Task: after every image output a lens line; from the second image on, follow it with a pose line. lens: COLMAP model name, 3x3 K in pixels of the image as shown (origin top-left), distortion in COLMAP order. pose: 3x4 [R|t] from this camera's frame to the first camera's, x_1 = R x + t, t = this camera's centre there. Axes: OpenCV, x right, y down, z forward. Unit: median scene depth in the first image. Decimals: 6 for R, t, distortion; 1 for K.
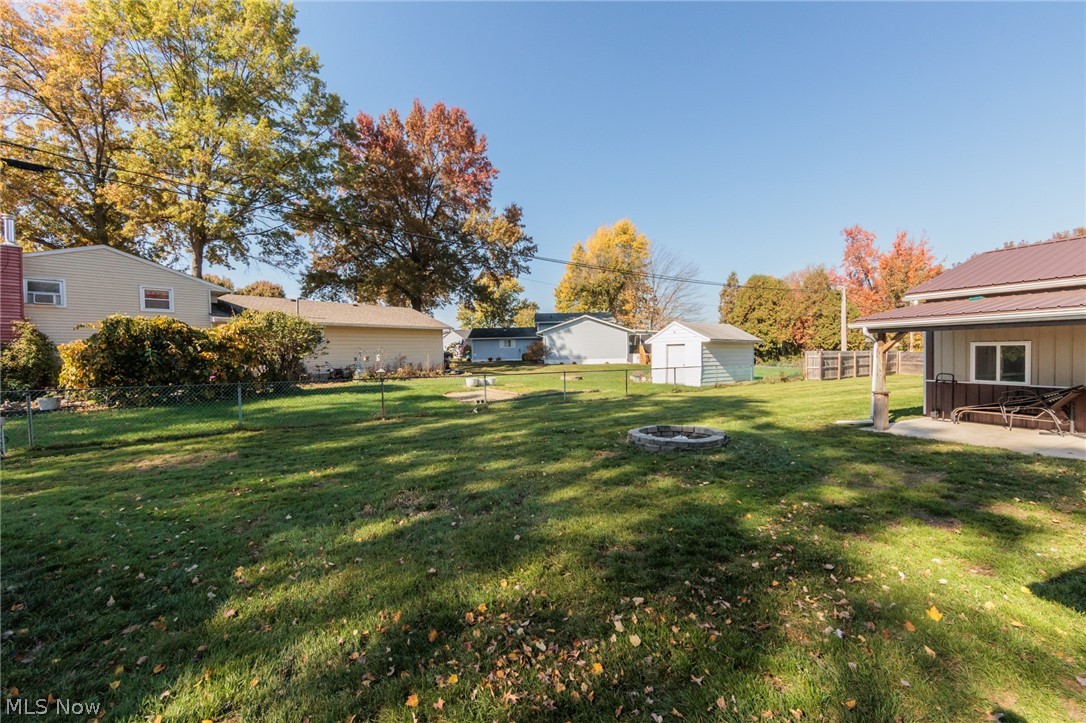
lens RADIAL K [[429.4, 0, 545.1], [0, 429.4, 360.0], [0, 0, 1]] dist [-0.001255, 0.000265]
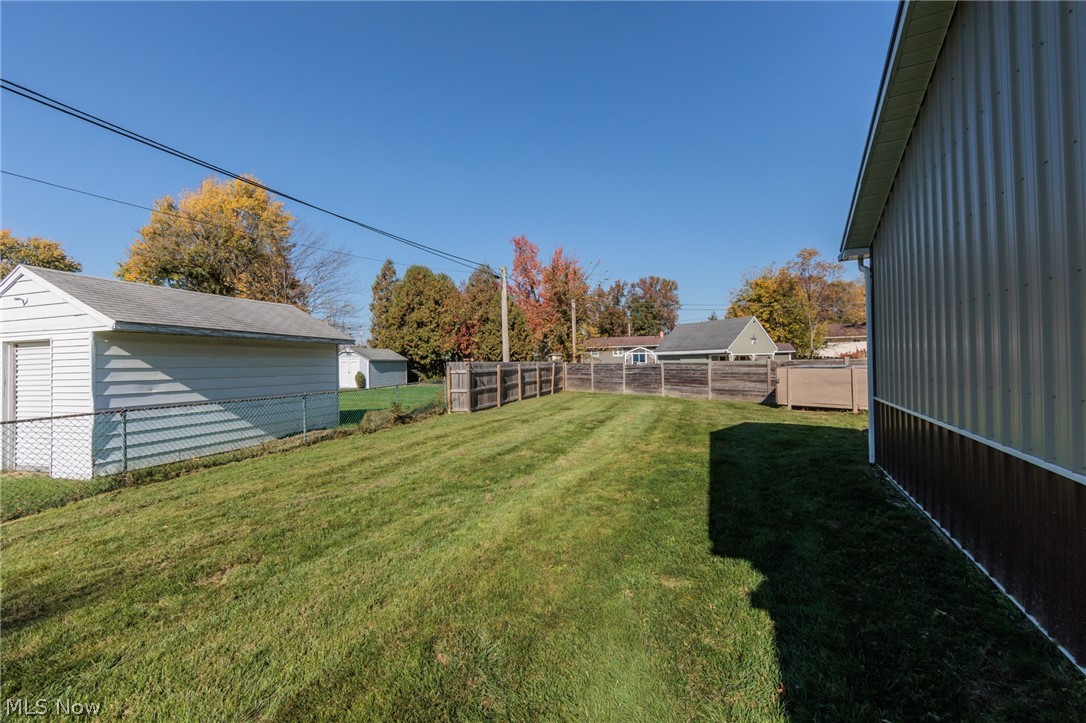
lens RADIAL K [[429.4, 0, 545.1], [0, 429.4, 360.0], [0, 0, 1]] dist [-0.001255, 0.000265]
pose [[0.785809, -0.002888, 0.618462, 0.222107], [0.024678, 0.999339, -0.026688, -0.003366], [-0.617976, 0.036234, 0.785361, 0.293205]]
